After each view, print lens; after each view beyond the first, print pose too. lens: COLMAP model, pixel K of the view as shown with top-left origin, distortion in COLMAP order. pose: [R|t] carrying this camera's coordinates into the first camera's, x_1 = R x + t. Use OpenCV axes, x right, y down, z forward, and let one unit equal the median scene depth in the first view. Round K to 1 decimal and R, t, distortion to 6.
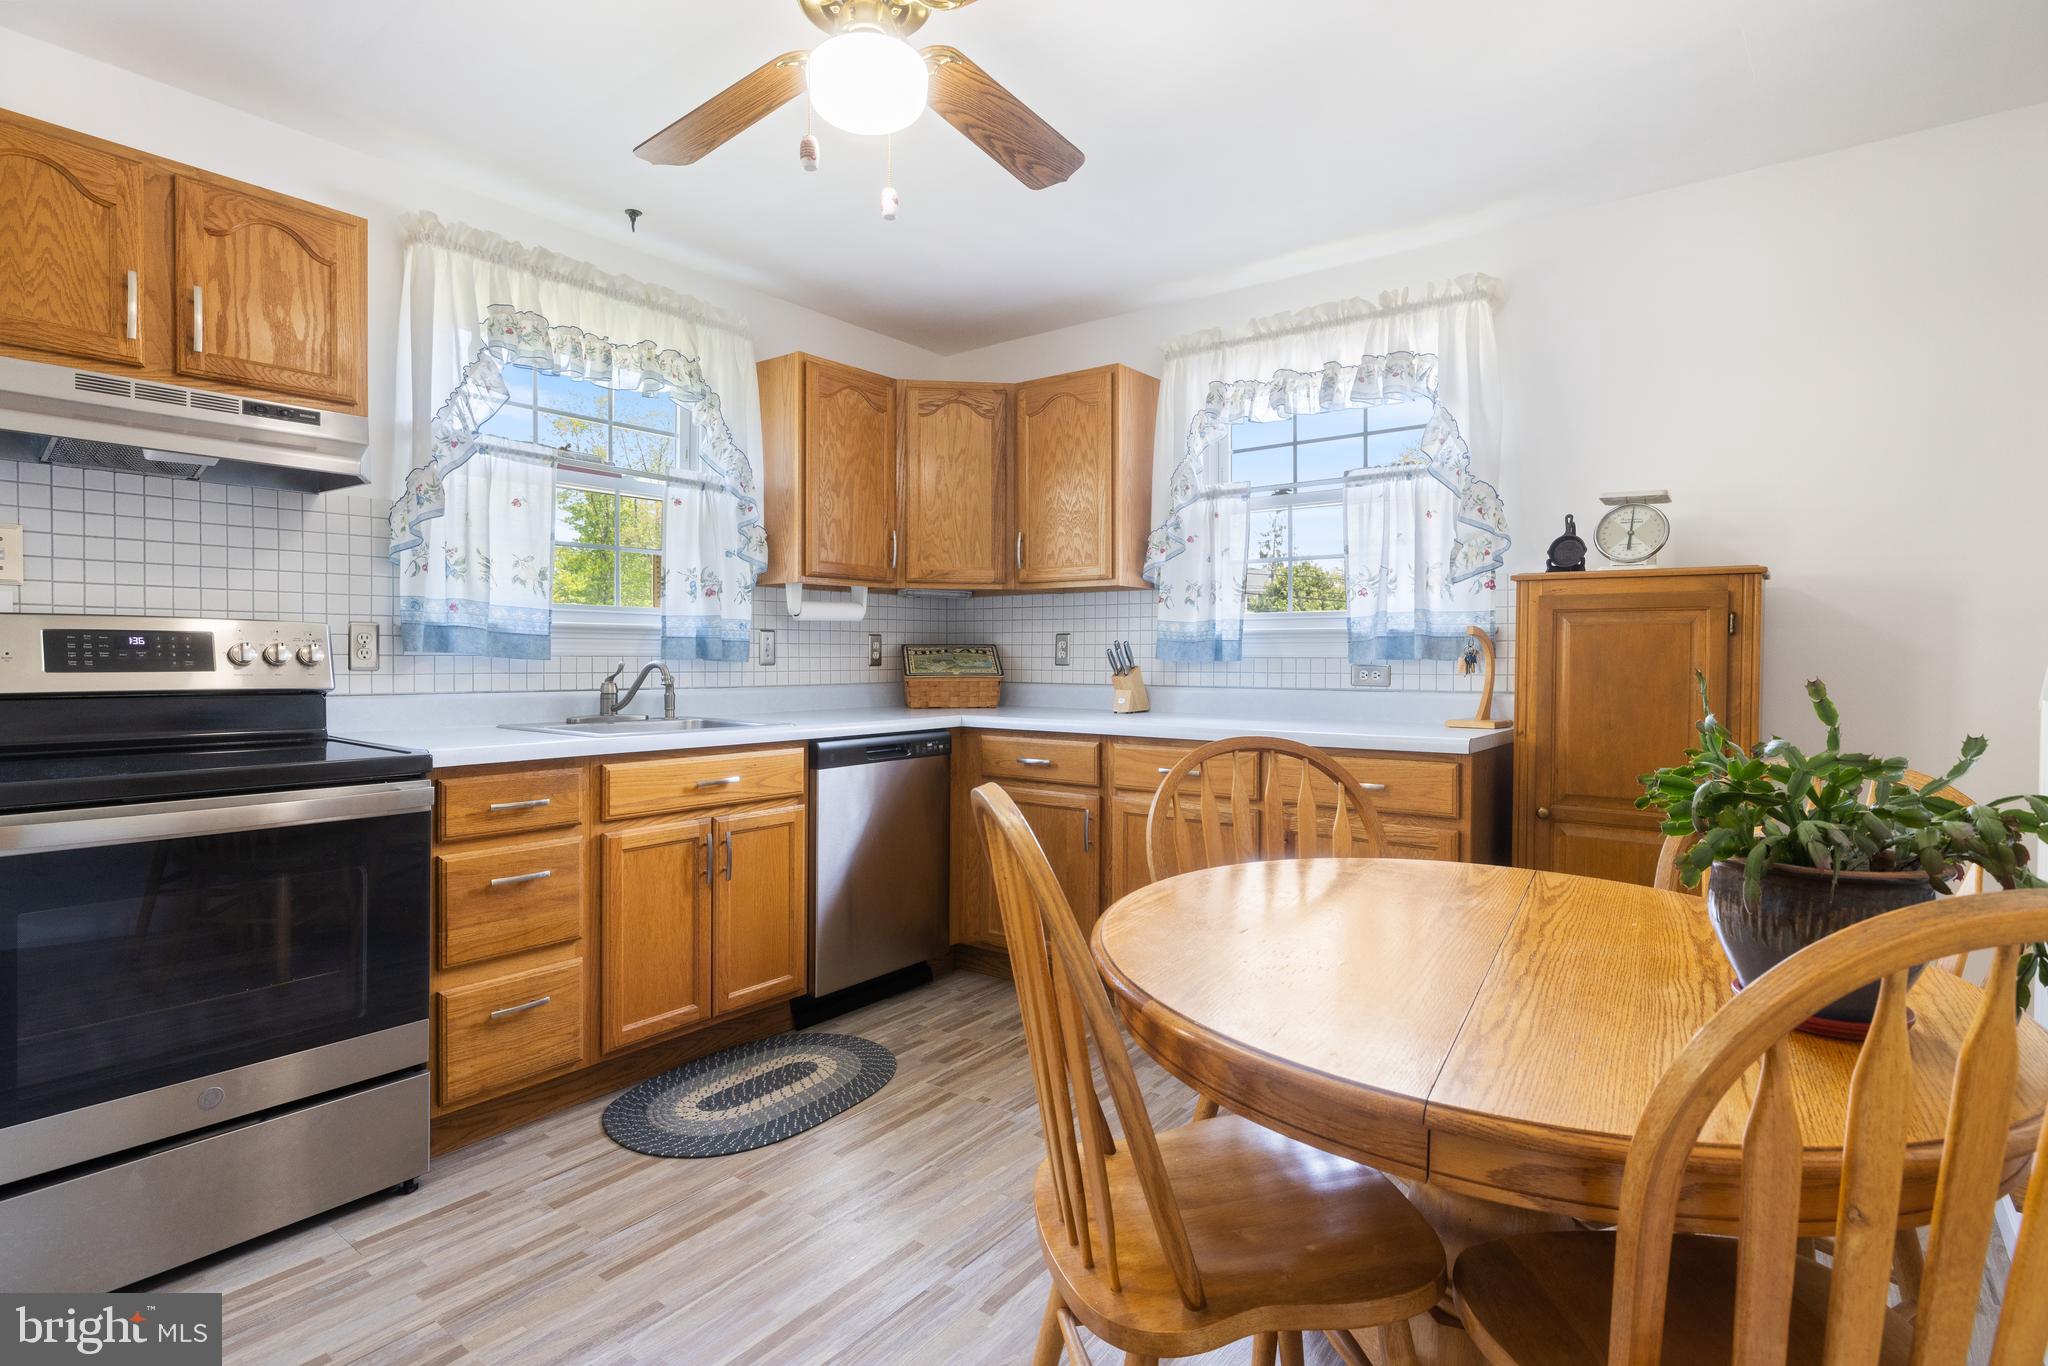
lens RADIAL K [[1031.7, 0, 1024.0], [0, 1031.7, 683.0], [0, 0, 1]] dist [-0.001344, -0.000014]
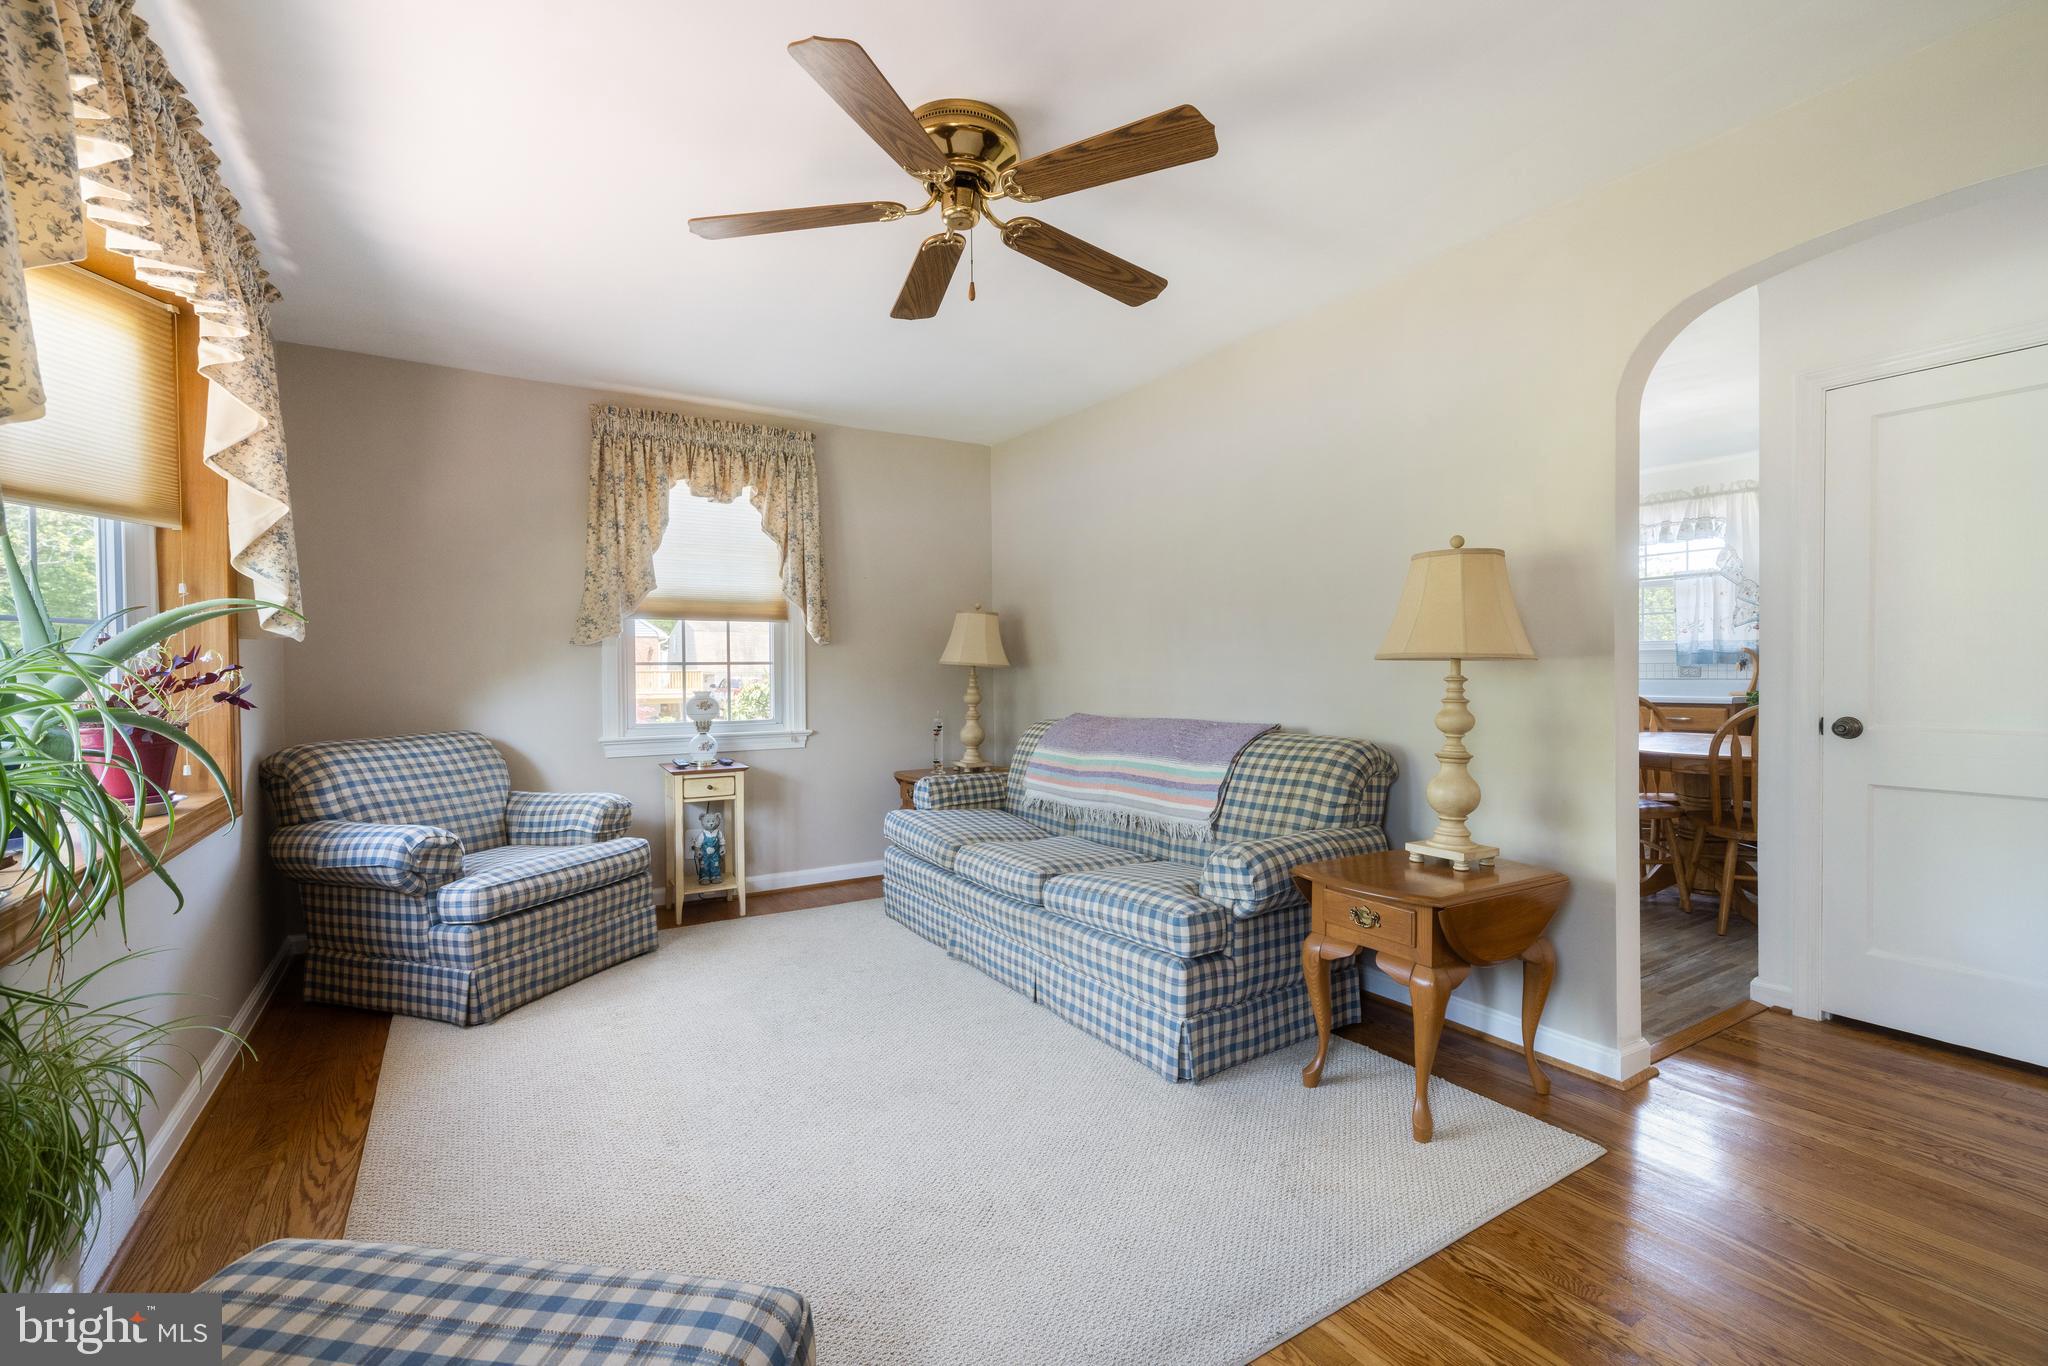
lens RADIAL K [[890.6, 0, 1024.0], [0, 890.6, 683.0], [0, 0, 1]] dist [-0.000405, -0.000034]
pose [[0.935679, -0.000134, -0.352853, -0.296869], [-0.002249, 0.999977, -0.006343, 0.031483], [0.352846, 0.006728, 0.935657, -1.203505]]
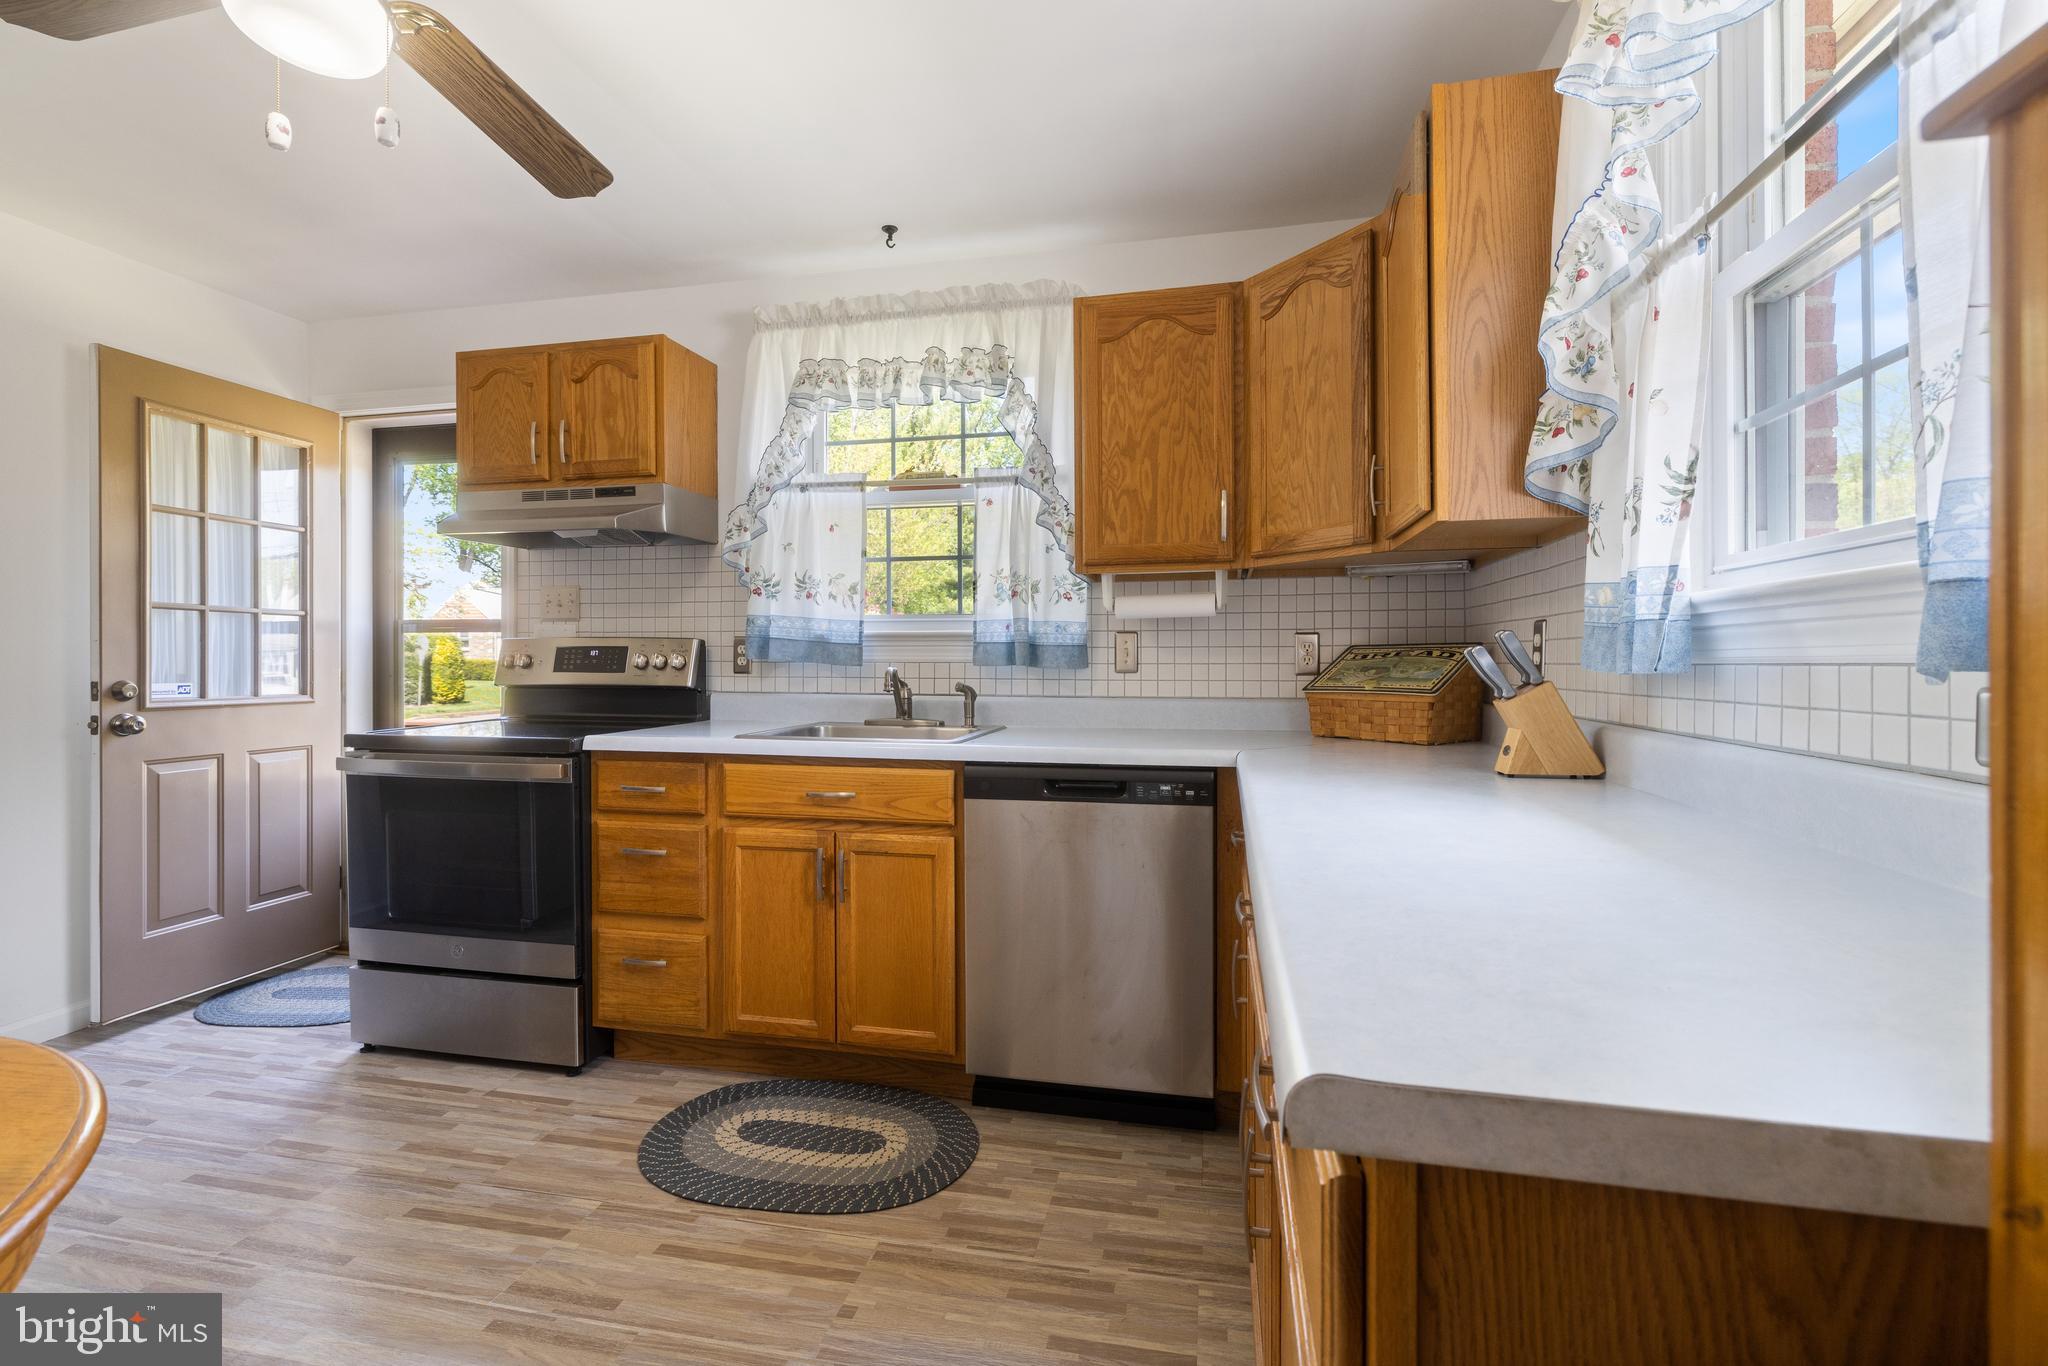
lens RADIAL K [[896.5, 0, 1019.8], [0, 896.5, 670.1], [0, 0, 1]] dist [0.001297, 0.000011]
pose [[0.418876, 0.005958, -0.908024, 0.474172], [-0.022983, 0.999728, -0.004042, -0.017511], [0.907752, 0.022563, 0.418899, 0.736492]]
